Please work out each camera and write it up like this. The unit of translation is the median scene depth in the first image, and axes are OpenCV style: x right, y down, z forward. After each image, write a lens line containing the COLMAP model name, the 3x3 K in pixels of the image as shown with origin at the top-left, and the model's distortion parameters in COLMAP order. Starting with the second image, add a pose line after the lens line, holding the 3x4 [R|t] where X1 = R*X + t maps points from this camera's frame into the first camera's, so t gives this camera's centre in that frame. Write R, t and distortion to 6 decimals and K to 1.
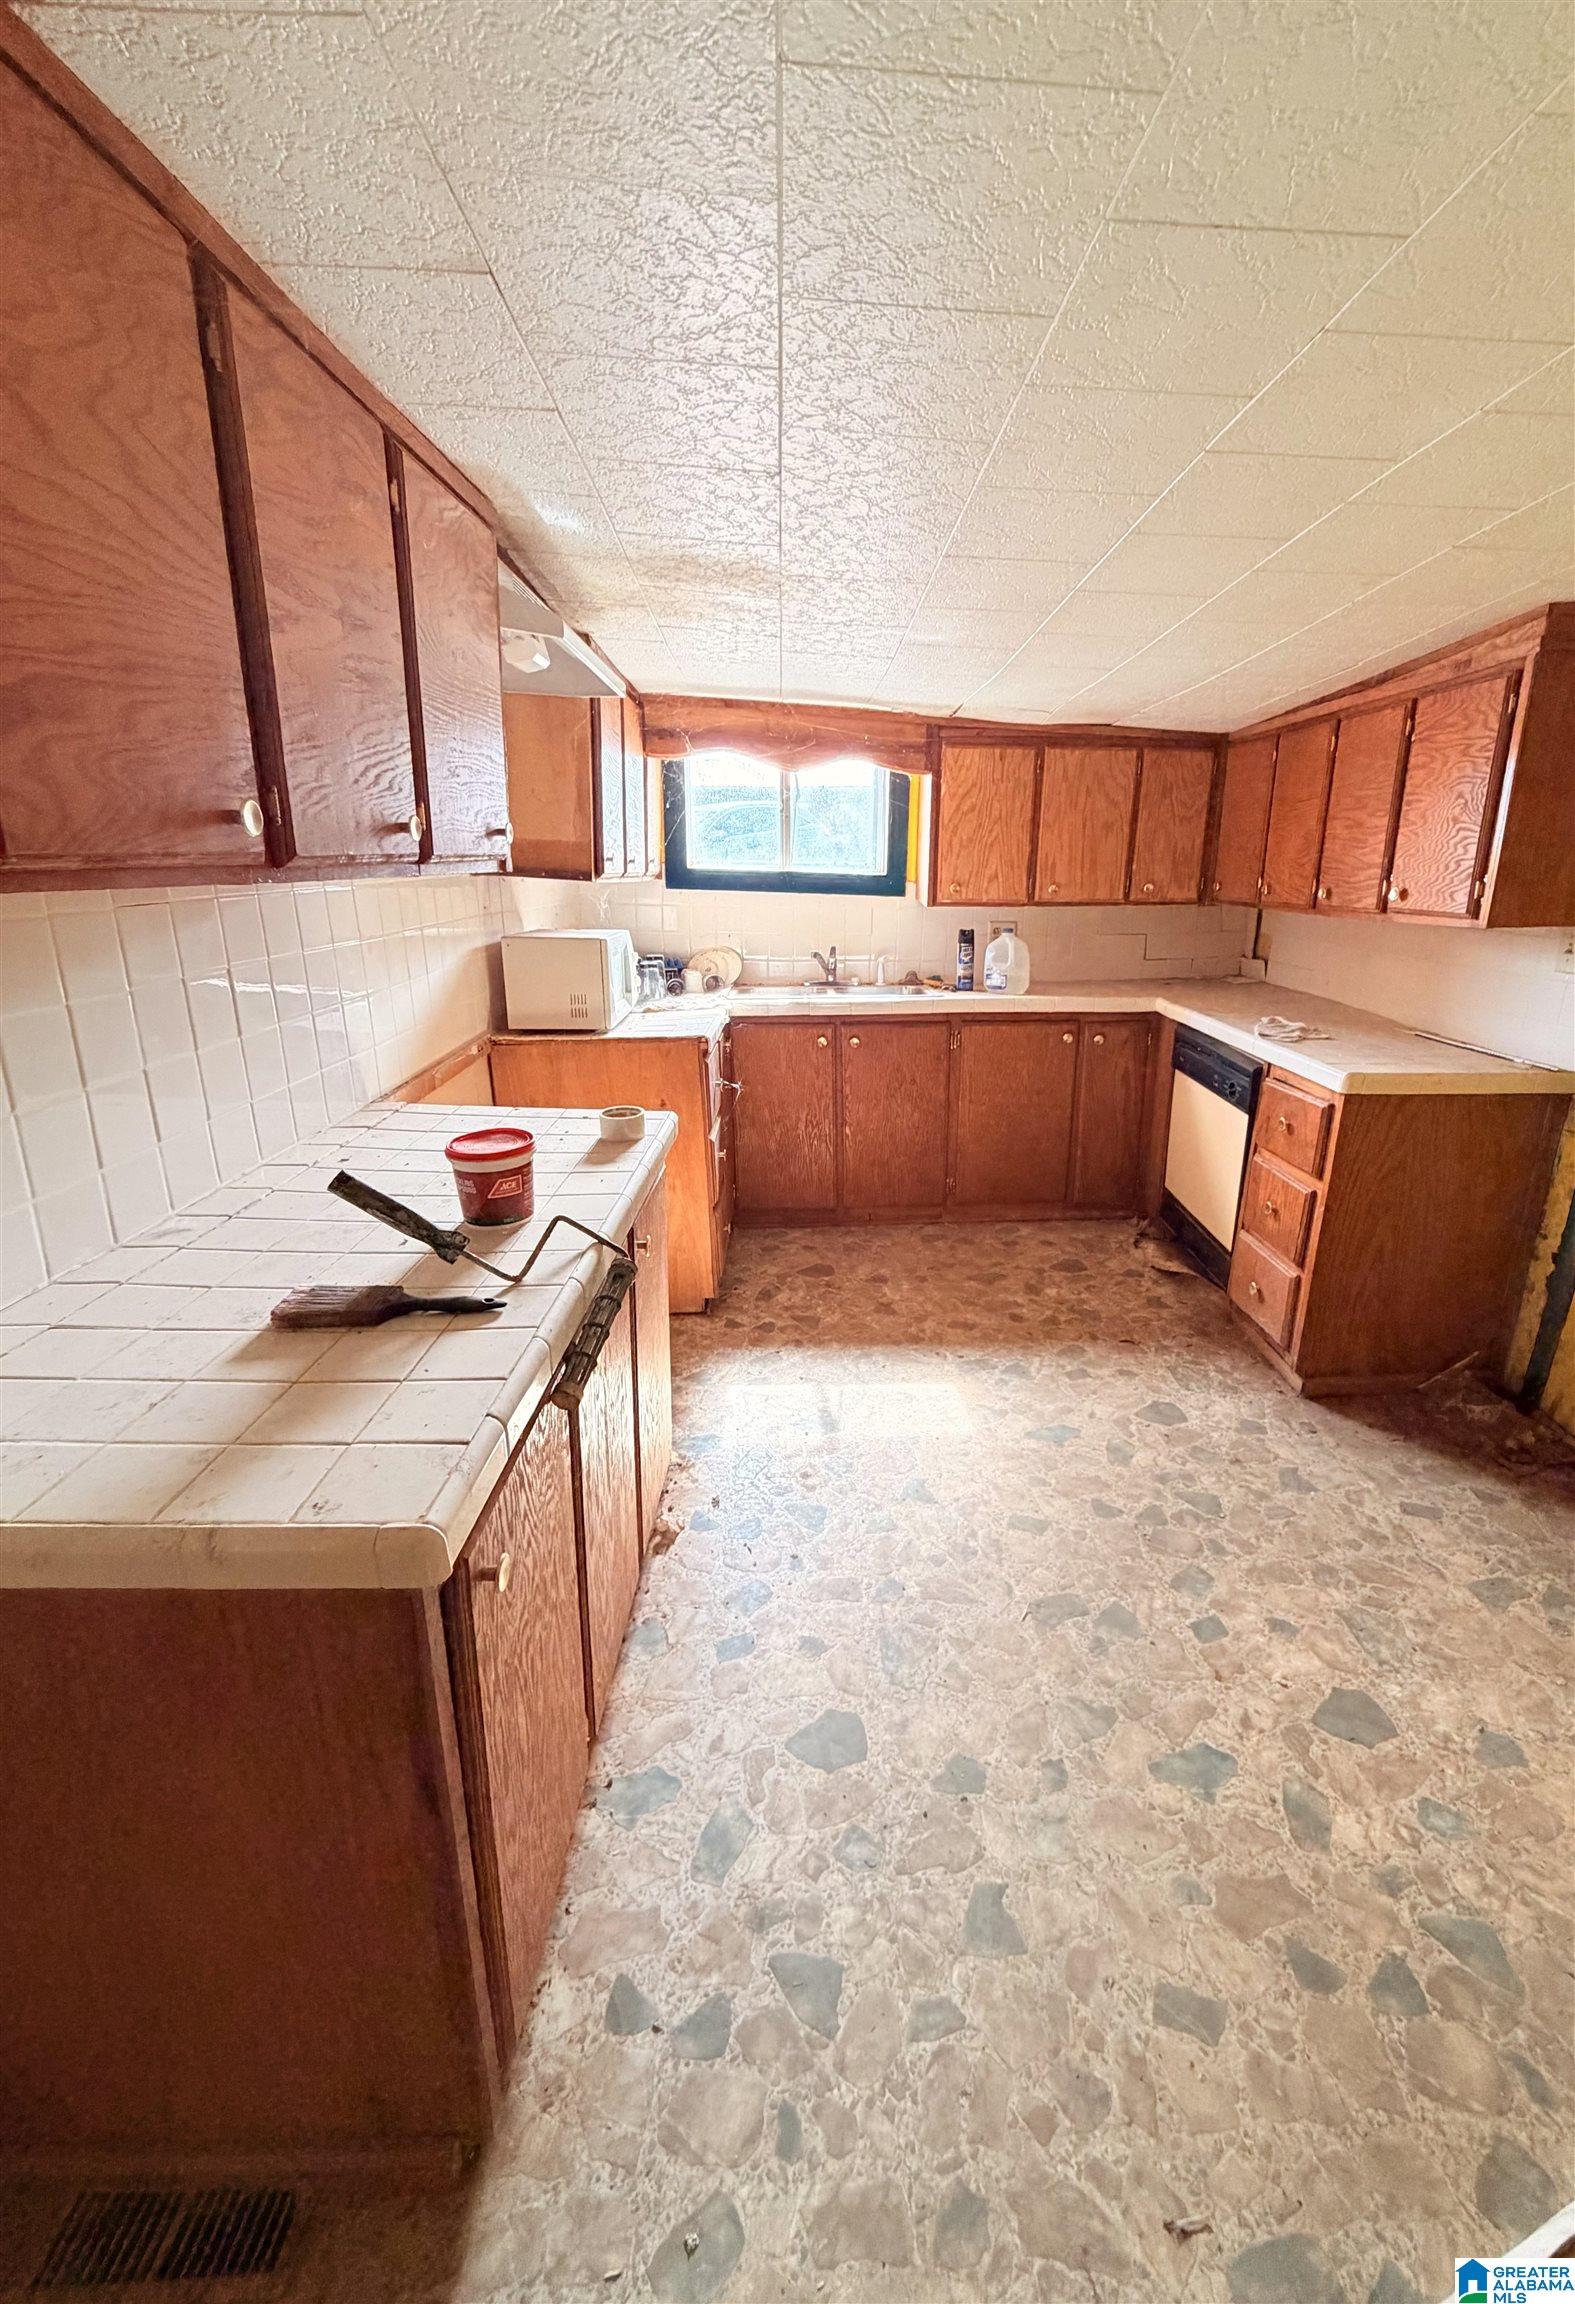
lens RADIAL K [[944.8, 0, 787.3], [0, 944.8, 1160.0], [0, 0, 1]] dist [0.000424, 0.000492]
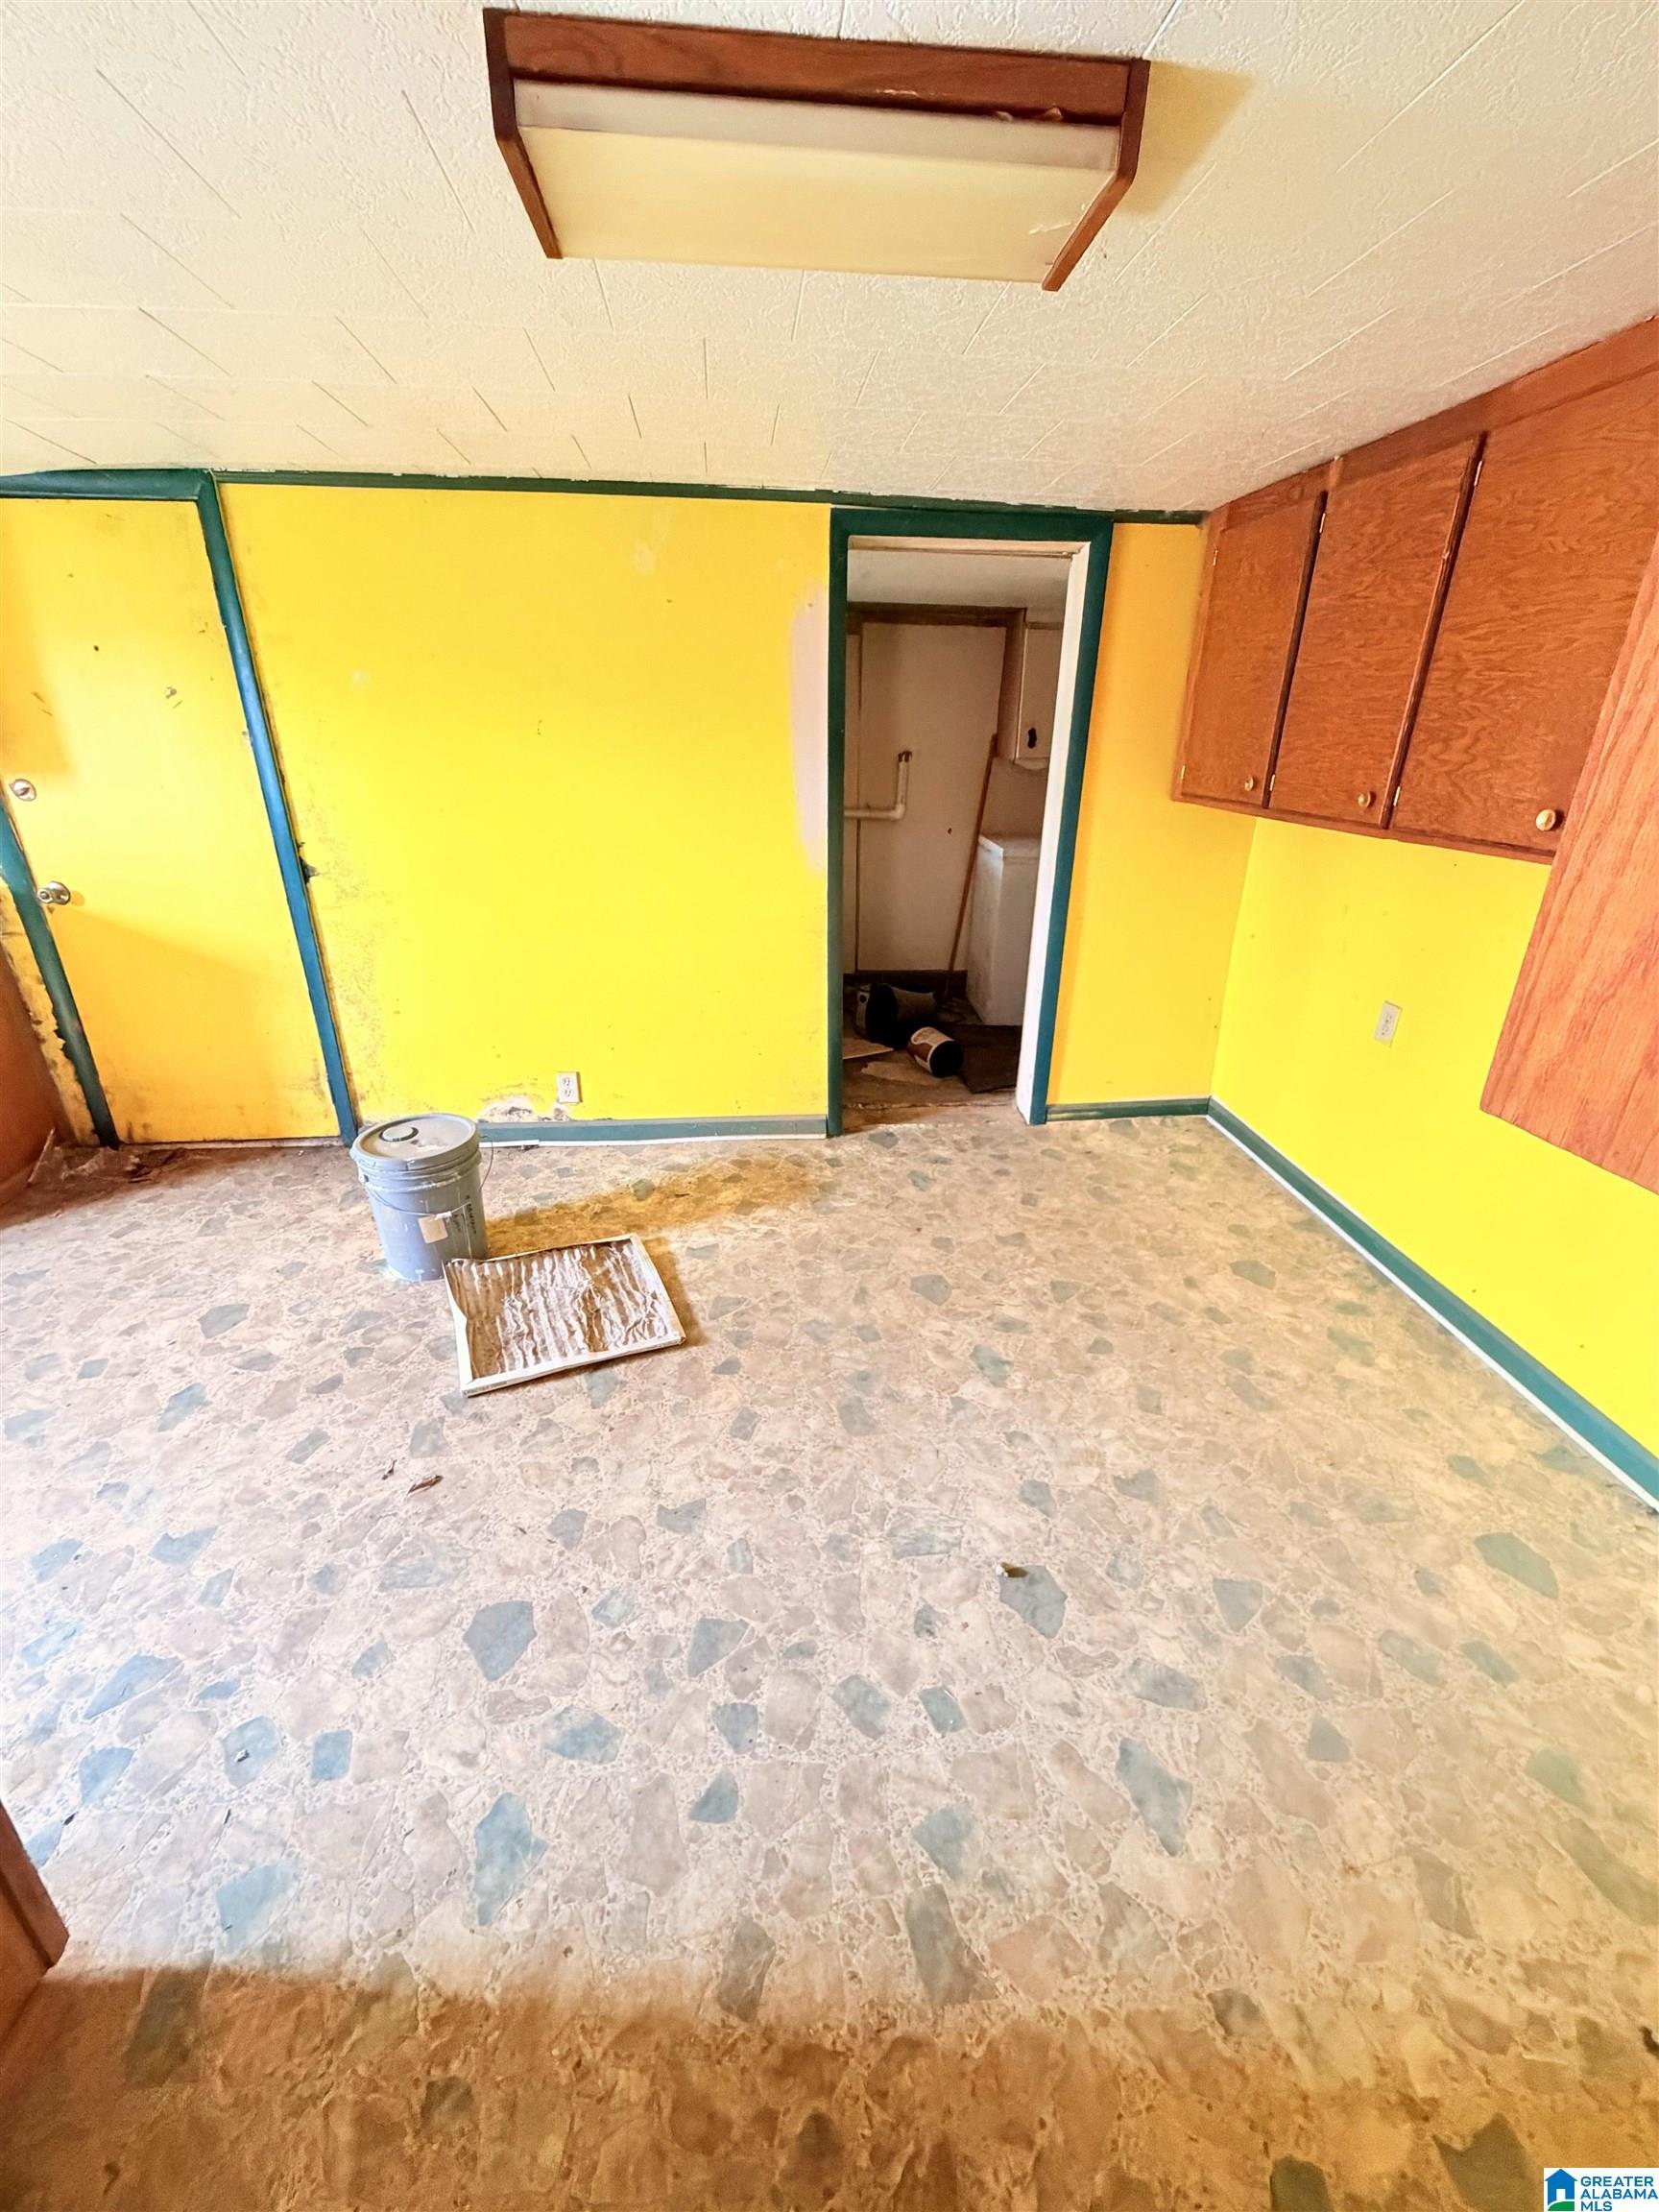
lens RADIAL K [[886.6, 0, 834.0], [0, 886.6, 1103.7], [0, 0, 1]] dist [0.002427, 0.000216]
pose [[-0.028365, -0.409433, 0.911899, -0.552466], [0.306015, 0.864909, 0.397854, 0.047926], [-0.951604, 0.290340, 0.100759, -0.133907]]
